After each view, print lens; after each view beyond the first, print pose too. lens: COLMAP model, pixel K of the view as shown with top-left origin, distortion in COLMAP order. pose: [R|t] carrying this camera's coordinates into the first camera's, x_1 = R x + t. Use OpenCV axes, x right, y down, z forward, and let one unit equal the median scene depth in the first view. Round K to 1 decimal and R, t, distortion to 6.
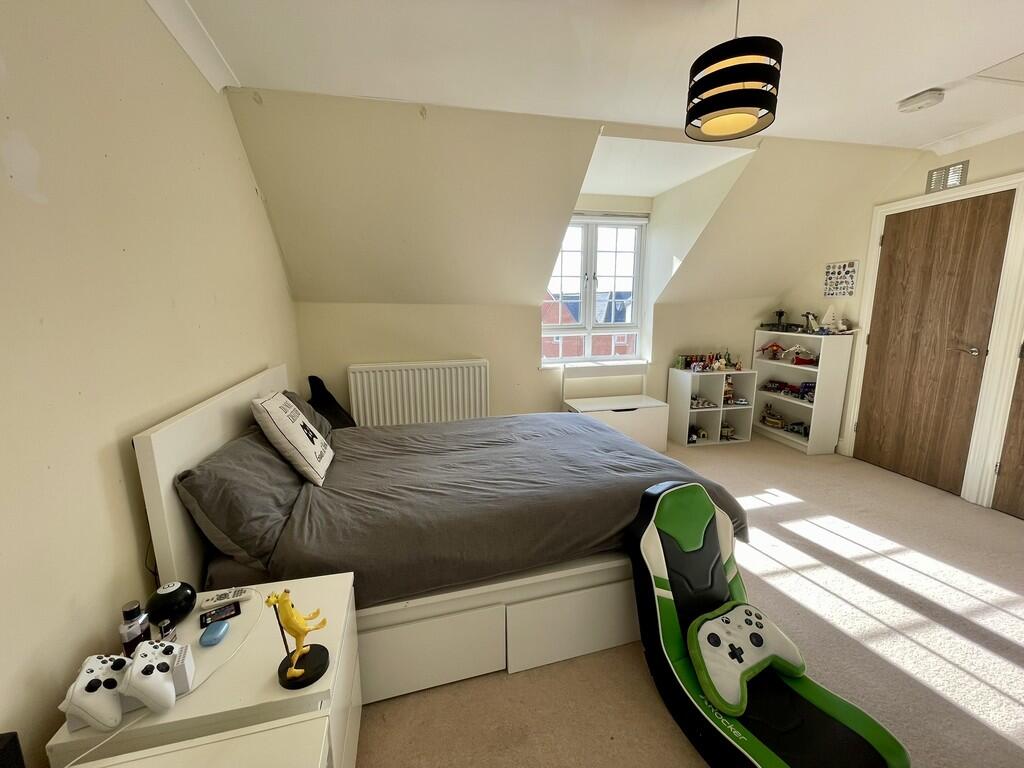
lens RADIAL K [[412.3, 0, 510.3], [0, 412.3, 380.4], [0, 0, 1]] dist [-0.002831, 0.000270]
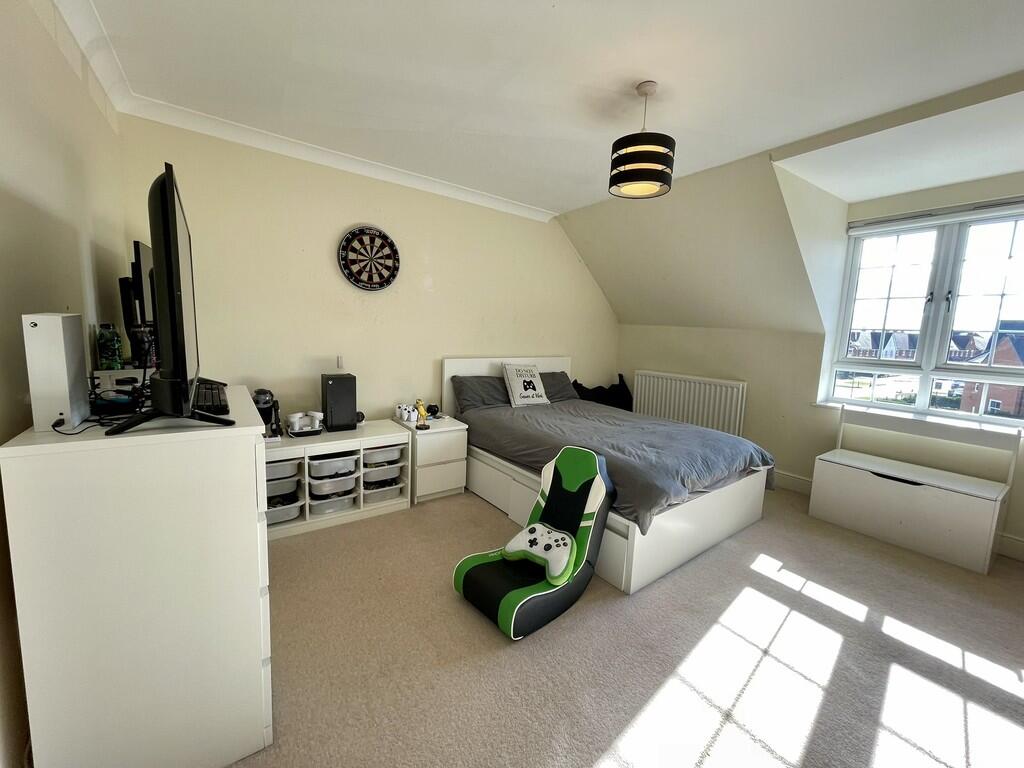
lens RADIAL K [[412.3, 0, 510.3], [0, 412.3, 380.4], [0, 0, 1]] dist [-0.002831, 0.000270]
pose [[0.361646, 0.143029, -0.921279, 0.712078], [-0.198894, 0.977250, 0.073643, -0.016513], [0.910853, 0.156604, 0.381866, 0.082700]]
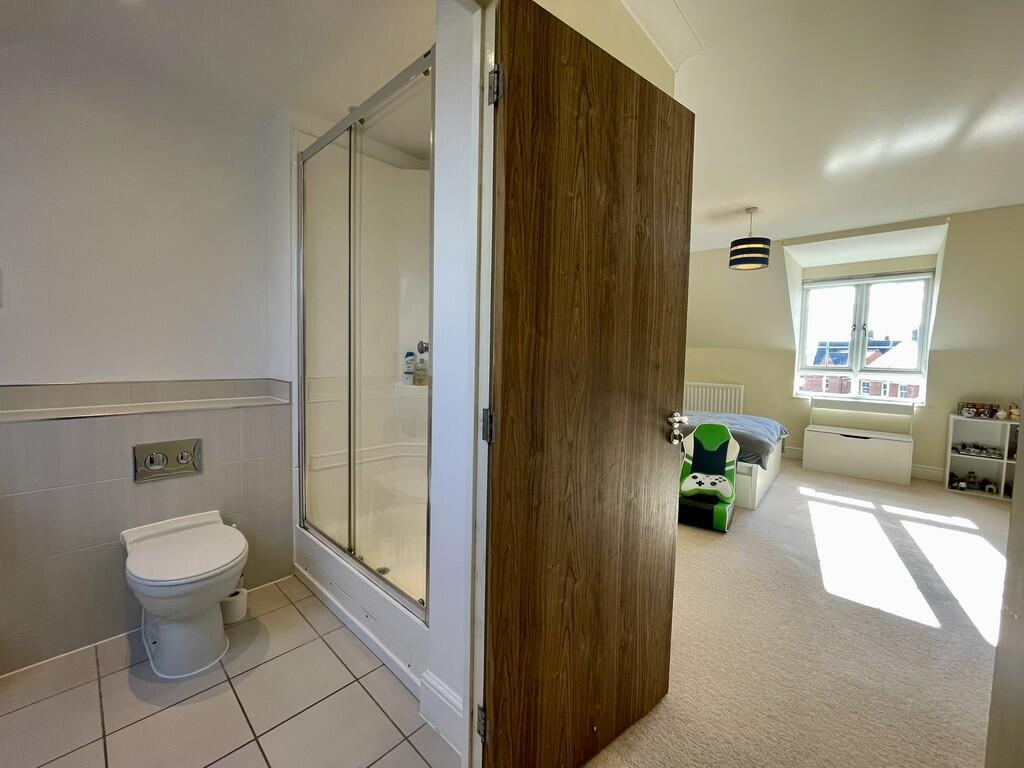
lens RADIAL K [[410.7, 0, 494.8], [0, 410.7, 377.4], [0, 0, 1]] dist [-0.000752, 0.000084]
pose [[0.550908, 0.075409, -0.831152, 0.717527], [-0.168837, 0.985387, -0.022507, 0.110793], [0.817309, 0.152728, 0.555589, -0.577620]]
